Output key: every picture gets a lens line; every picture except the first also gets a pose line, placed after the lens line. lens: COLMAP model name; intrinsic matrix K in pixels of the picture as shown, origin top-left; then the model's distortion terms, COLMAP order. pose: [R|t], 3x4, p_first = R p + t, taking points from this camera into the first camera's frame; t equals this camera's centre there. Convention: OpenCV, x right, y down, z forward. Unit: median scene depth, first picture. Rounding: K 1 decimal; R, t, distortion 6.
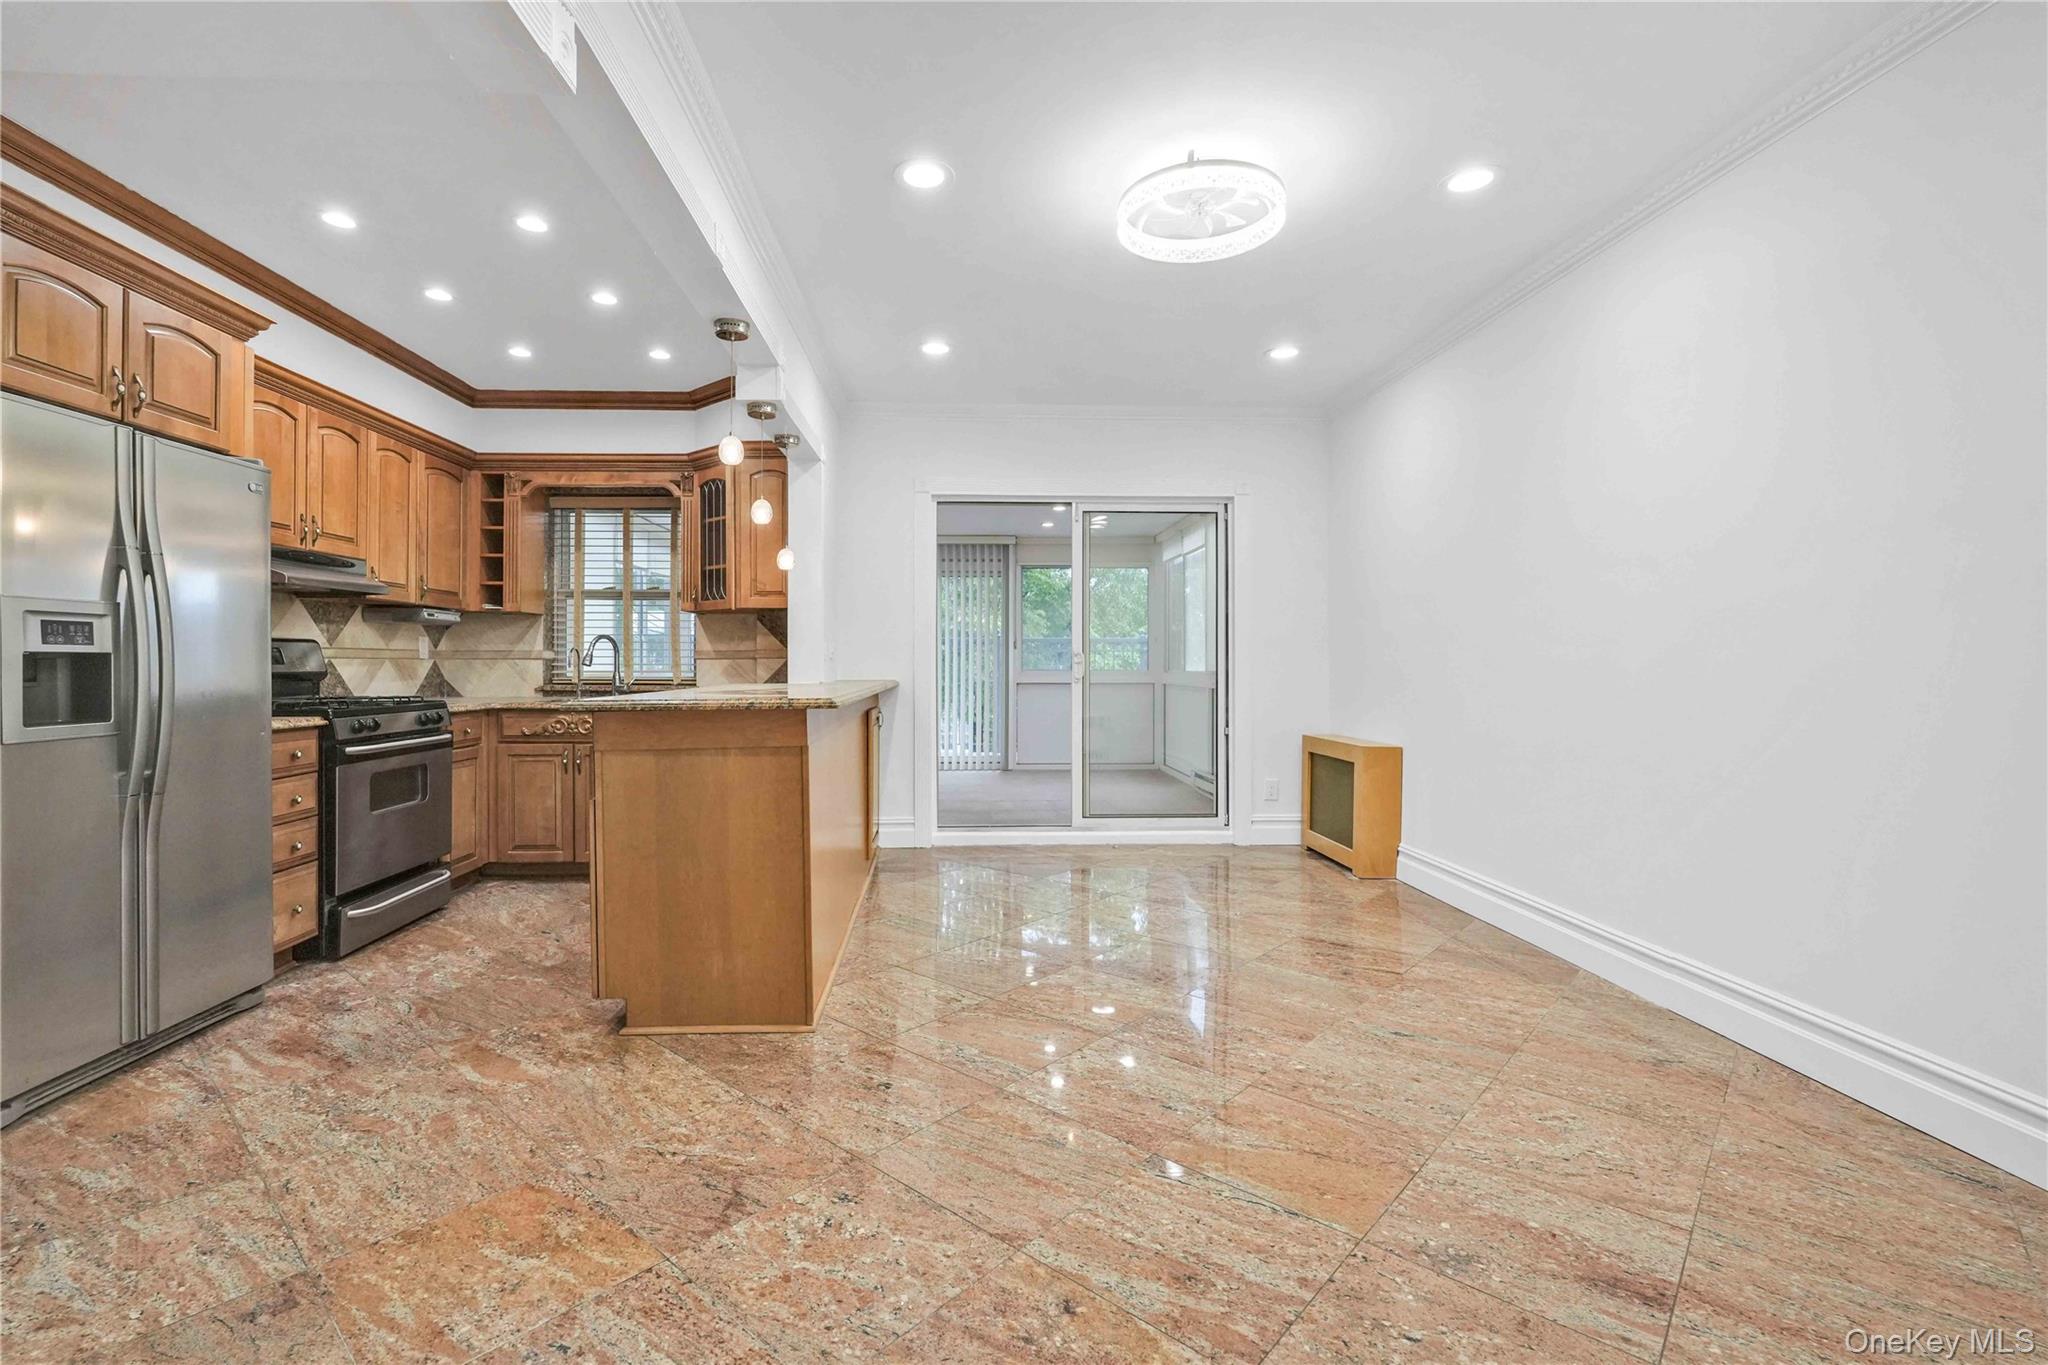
lens RADIAL K [[904.0, 0, 1007.8], [0, 904.0, 668.3], [0, 0, 1]] dist [-0.007832, 0.002220]
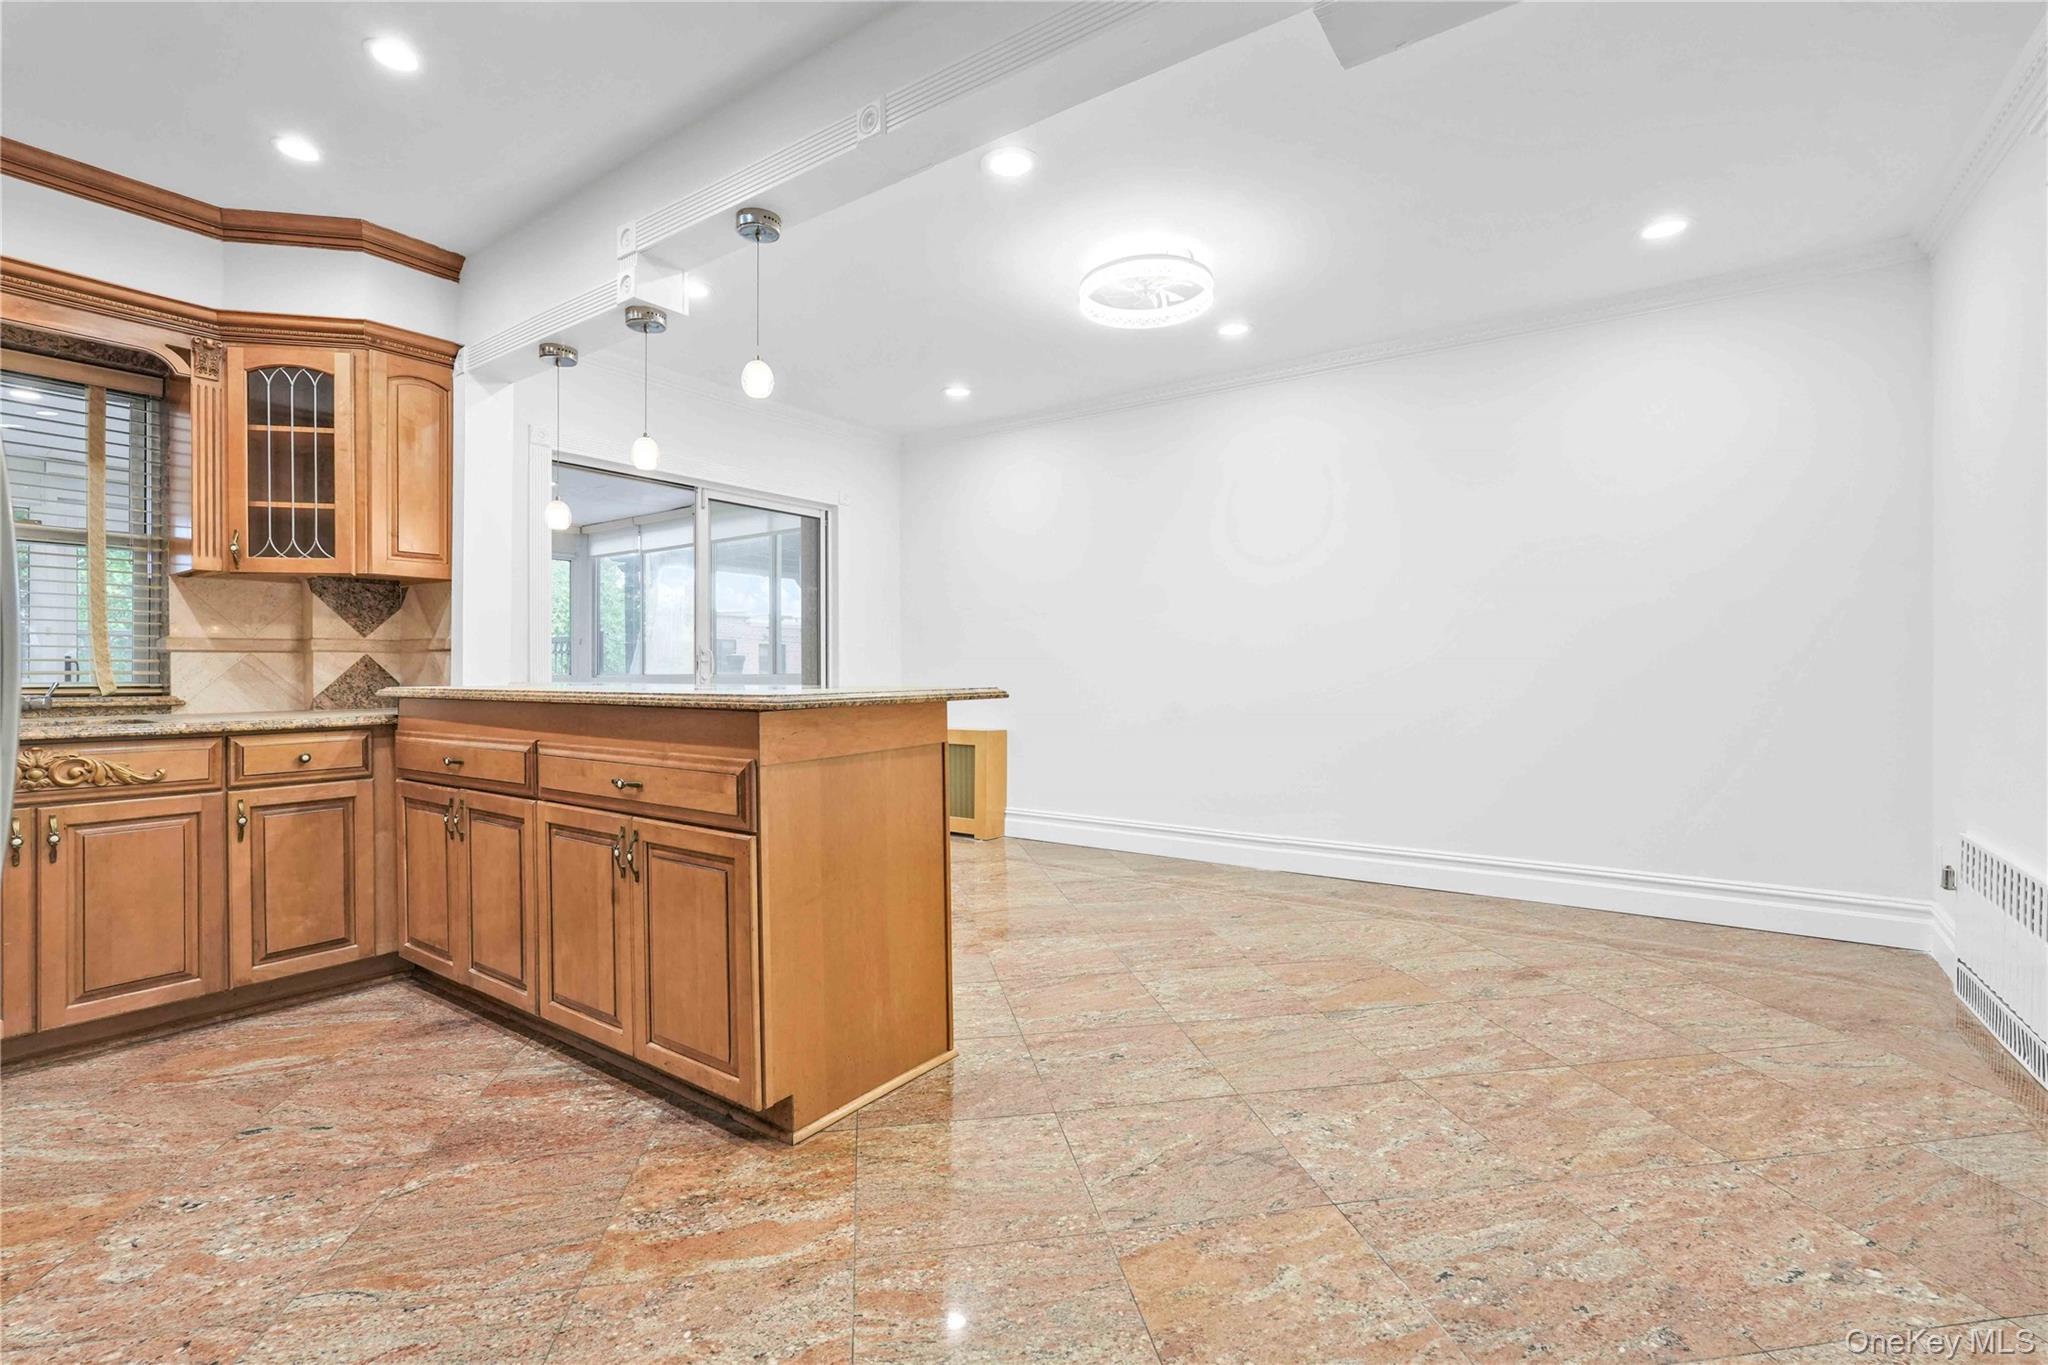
lens RADIAL K [[904.0, 0, 969.2], [0, 904.0, 672.9], [0, 0, 1]] dist [-0.007832, 0.002220]
pose [[0.627121, -0.003072, 0.778916, -0.989253], [0.008627, 0.999958, -0.003002, 0.021757], [-0.778874, 0.008602, 0.627121, 0.449096]]
